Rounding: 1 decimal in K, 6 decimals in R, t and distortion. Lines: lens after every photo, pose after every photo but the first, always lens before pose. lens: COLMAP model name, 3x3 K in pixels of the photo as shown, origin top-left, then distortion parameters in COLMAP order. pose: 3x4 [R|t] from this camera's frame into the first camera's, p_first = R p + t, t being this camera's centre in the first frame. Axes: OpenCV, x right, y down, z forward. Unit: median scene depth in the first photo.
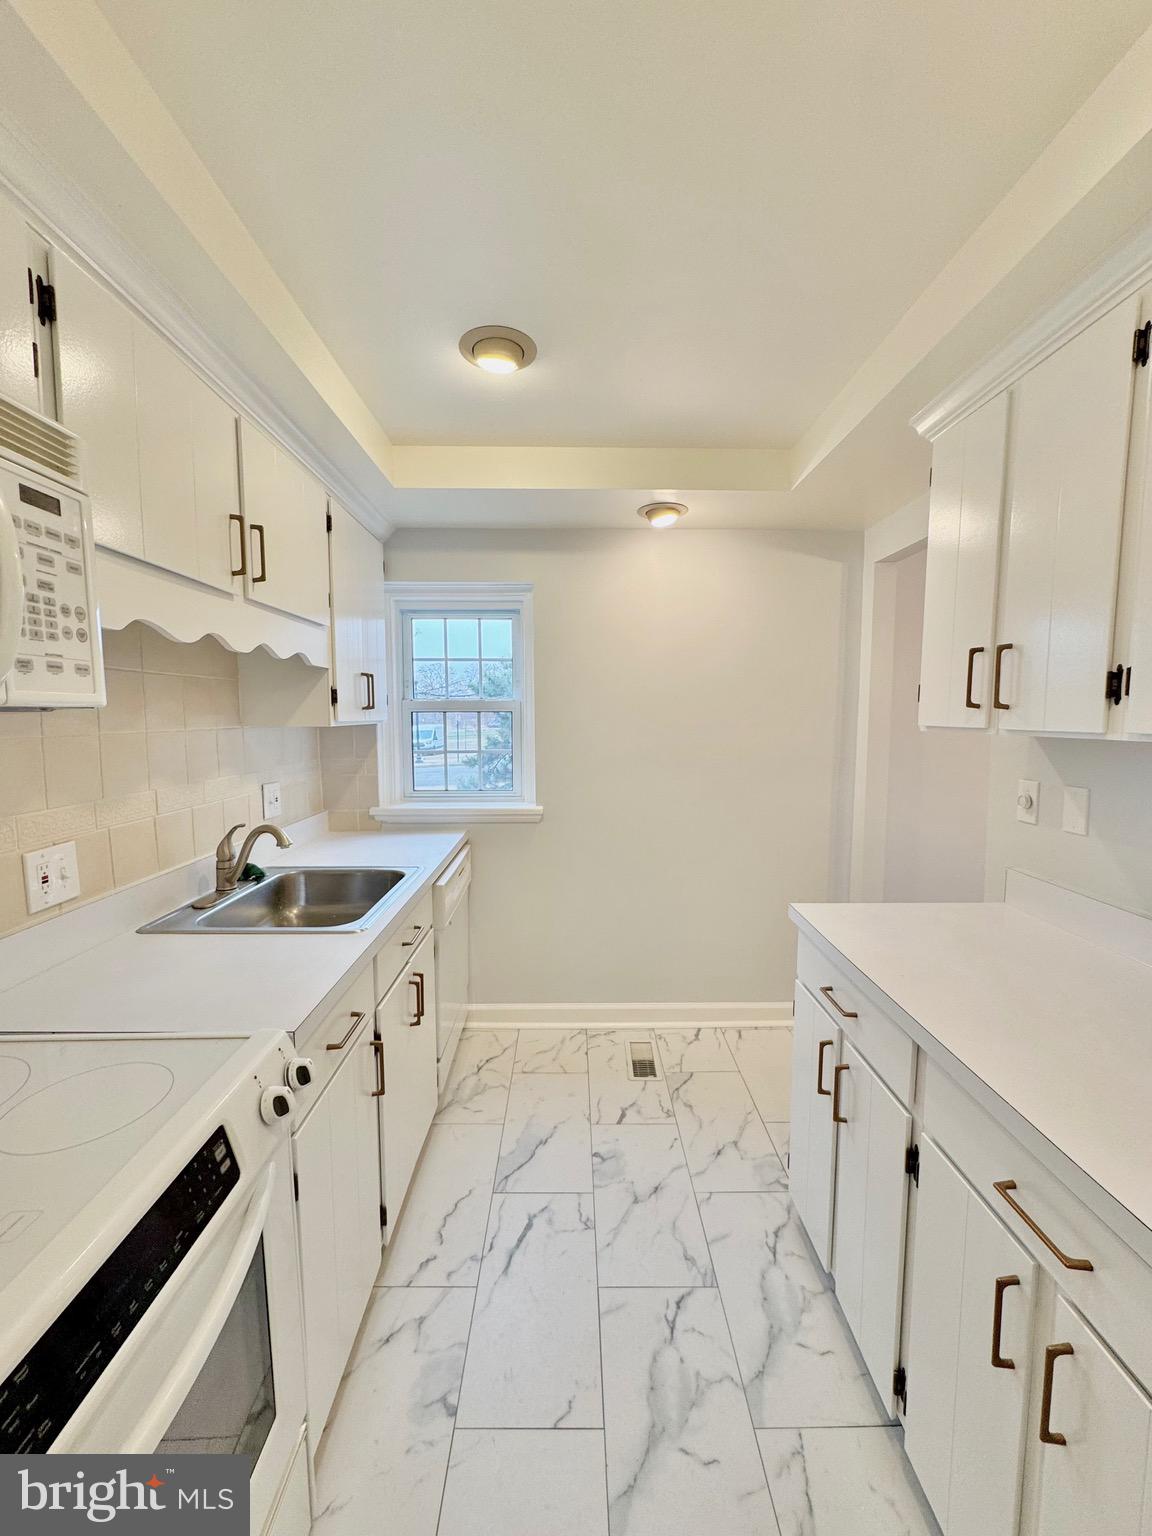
lens RADIAL K [[630.7, 0, 570.0], [0, 630.7, 767.8], [0, 0, 1]] dist [0.000248, 0.000612]
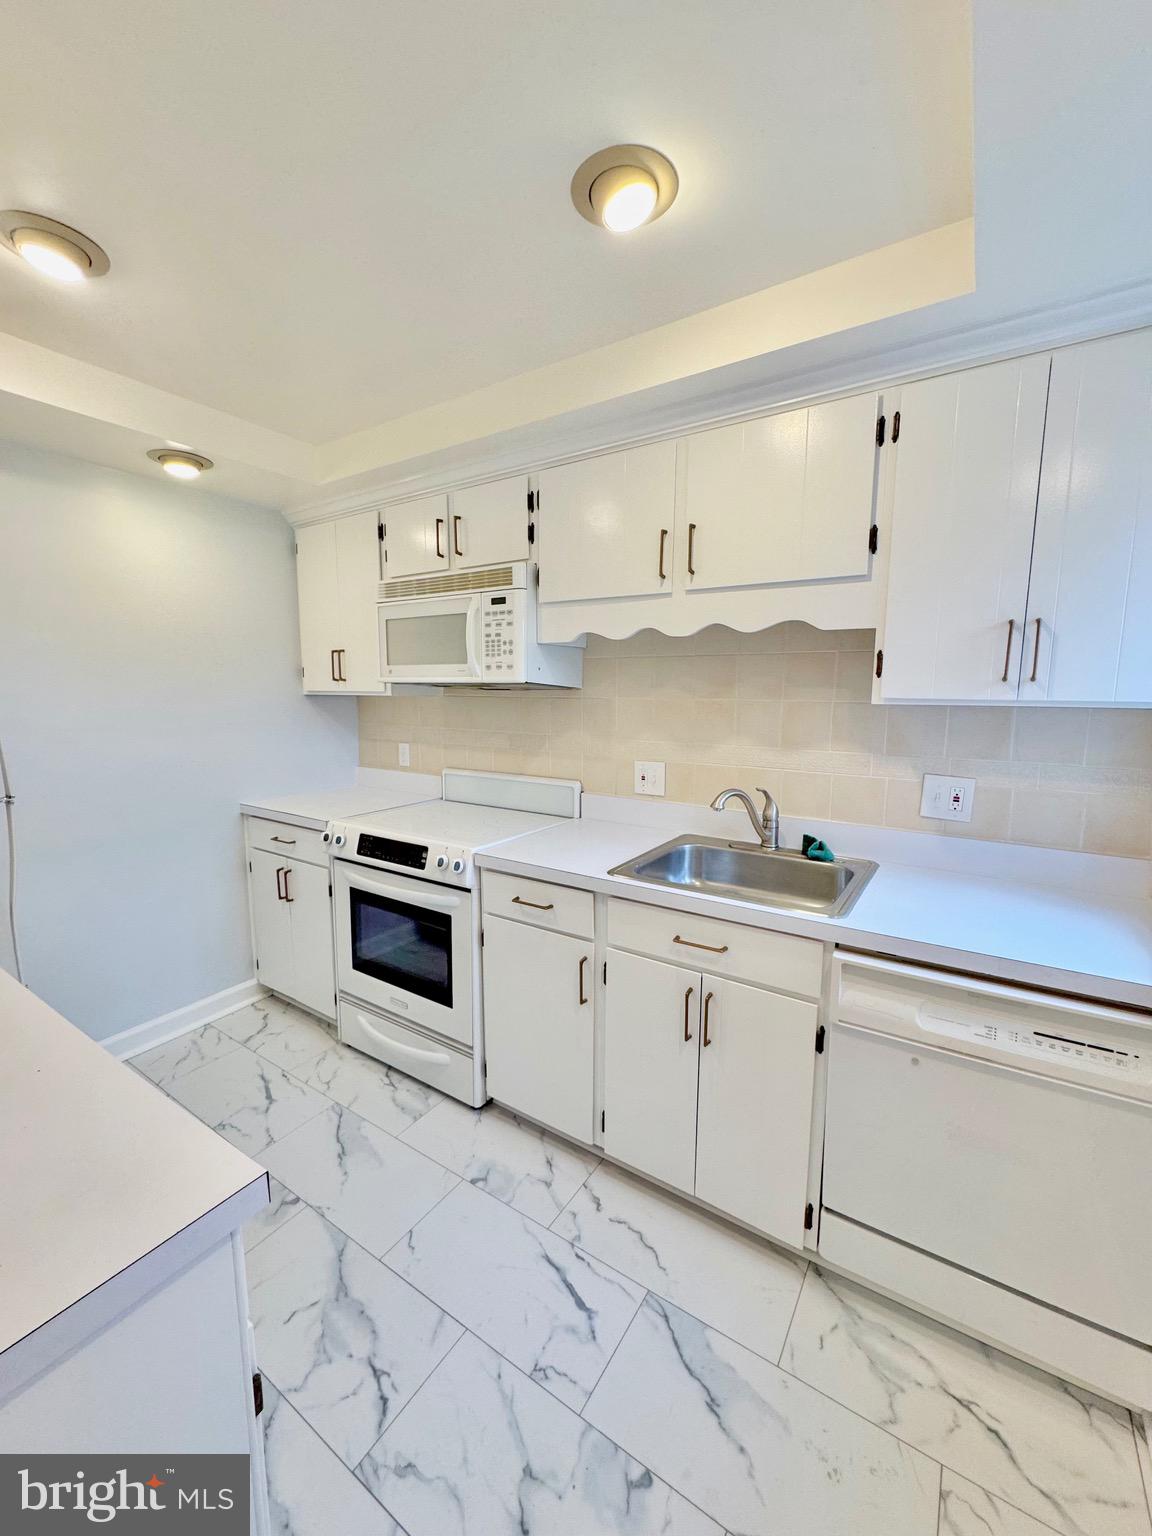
lens RADIAL K [[630.7, 0, 570.0], [0, 630.7, 767.8], [0, 0, 1]] dist [0.000248, 0.000612]
pose [[-0.581525, 0.093692, -0.808115, 0.697540], [-0.066467, 0.984553, 0.161979, -0.121456], [0.810808, 0.147908, -0.566315, 1.739608]]
